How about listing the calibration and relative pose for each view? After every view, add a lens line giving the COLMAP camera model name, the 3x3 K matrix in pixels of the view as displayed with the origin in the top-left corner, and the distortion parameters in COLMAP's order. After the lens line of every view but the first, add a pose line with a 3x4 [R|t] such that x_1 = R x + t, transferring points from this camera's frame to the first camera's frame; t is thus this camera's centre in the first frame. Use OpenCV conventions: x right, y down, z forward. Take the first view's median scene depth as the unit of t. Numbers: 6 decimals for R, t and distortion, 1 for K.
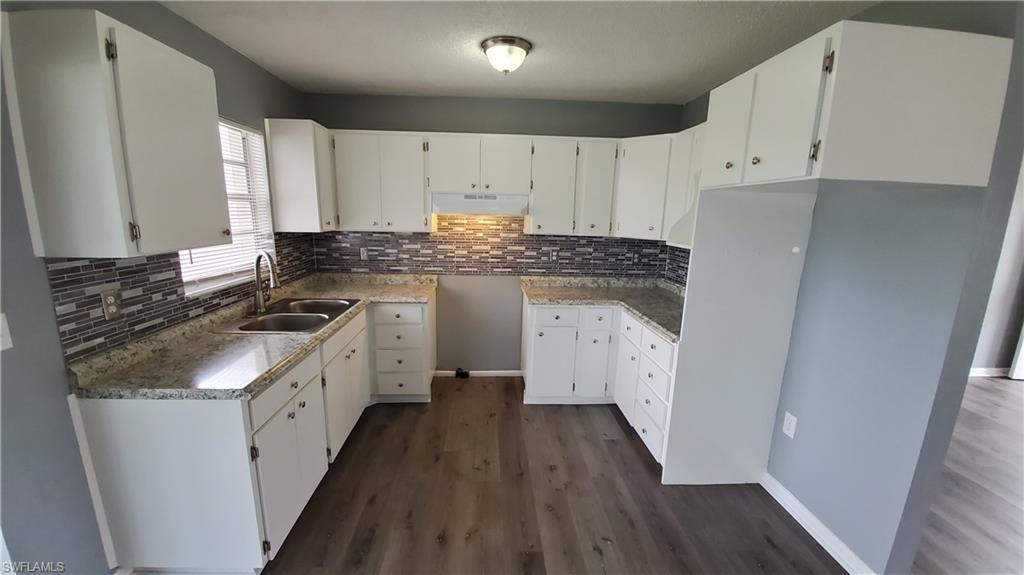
lens RADIAL K [[404.7, 0, 506.0], [0, 404.7, 297.4], [0, 0, 1]] dist [-0.001541, -0.011273]
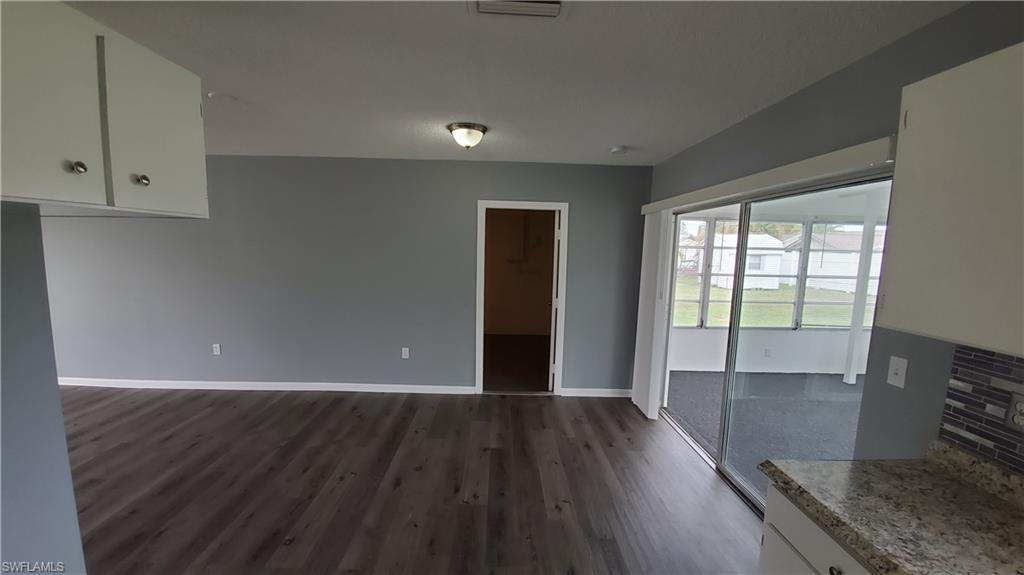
lens RADIAL K [[404.7, 0, 506.0], [0, 404.7, 297.4], [0, 0, 1]] dist [-0.001541, -0.011273]
pose [[-0.998537, -0.046148, 0.028179, -0.023362], [-0.034239, 0.943000, 0.331027, -0.183827], [-0.041849, 0.329578, -0.943201, 0.776853]]
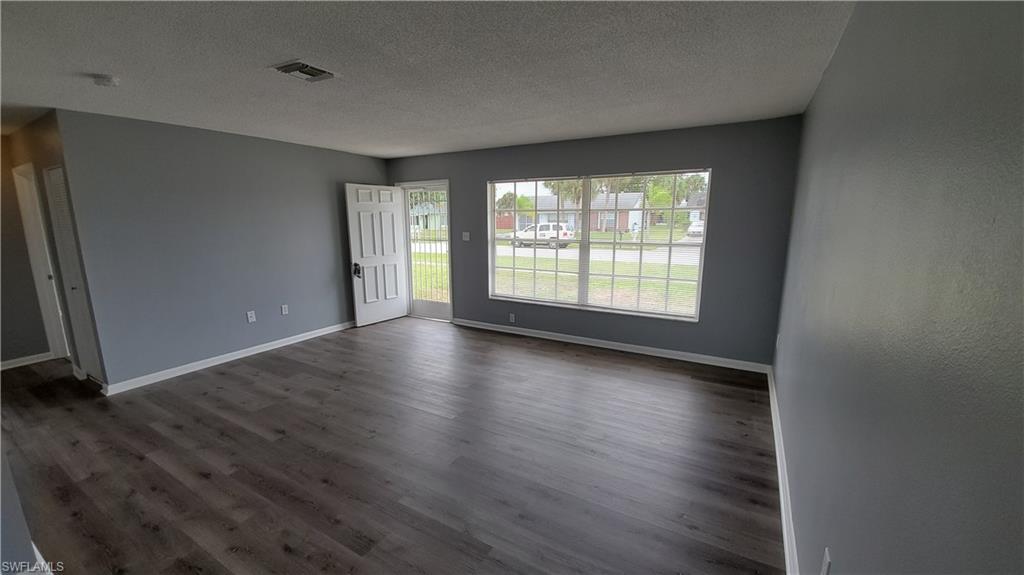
lens RADIAL K [[404.7, 0, 506.0], [0, 404.7, 297.4], [0, 0, 1]] dist [-0.001541, -0.011273]
pose [[0.544535, -0.188004, 0.817396, 0.484788], [0.191345, 0.976701, 0.097173, 0.076870], [-0.816621, 0.103490, 0.567821, -0.334215]]
